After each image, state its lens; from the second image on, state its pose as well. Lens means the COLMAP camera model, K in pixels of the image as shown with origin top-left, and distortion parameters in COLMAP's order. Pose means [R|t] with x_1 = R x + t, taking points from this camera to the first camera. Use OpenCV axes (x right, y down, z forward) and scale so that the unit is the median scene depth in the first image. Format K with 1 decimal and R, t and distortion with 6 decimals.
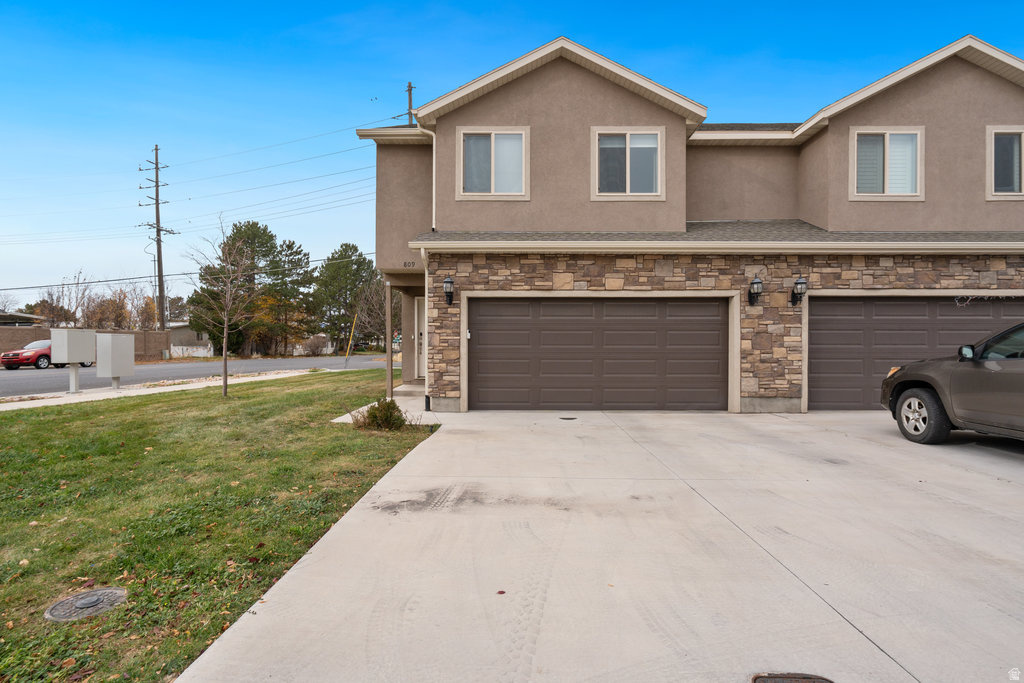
lens RADIAL K [[463.6, 0, 514.7], [0, 463.6, 344.1], [0, 0, 1]] dist [-0.001173, -0.000159]
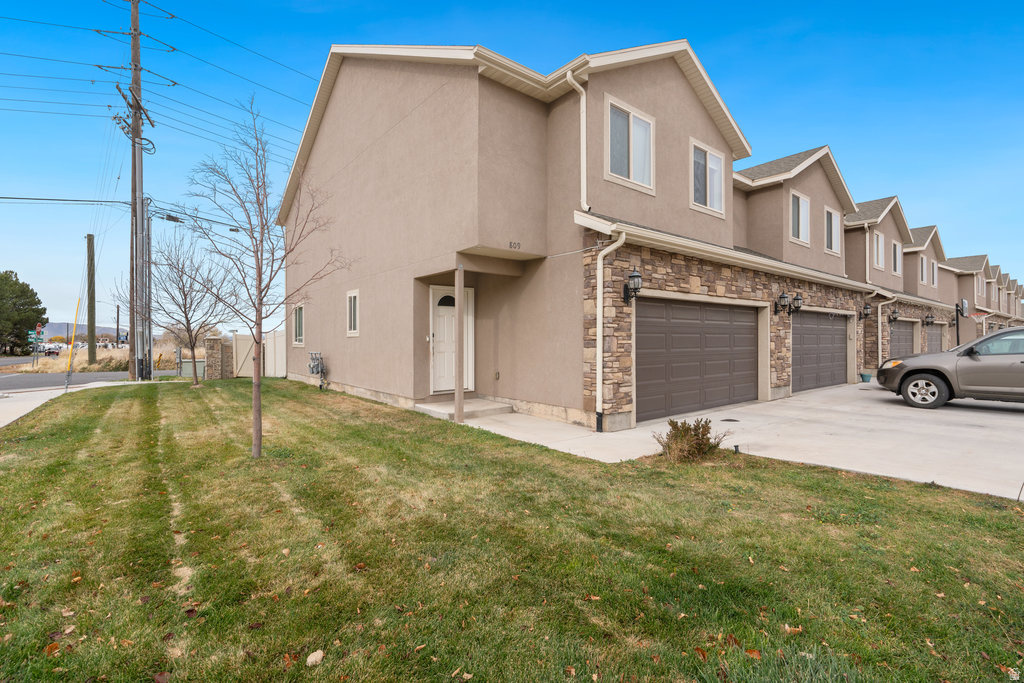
lens RADIAL K [[467.5, 0, 512.0], [0, 467.5, 341.5], [0, 0, 1]] dist [-0.001379, -0.000018]
pose [[0.769917, -0.006055, 0.638115, -0.844095], [0.005866, 0.999980, 0.002412, -0.017764], [-0.638117, 0.001886, 0.769937, 0.473733]]
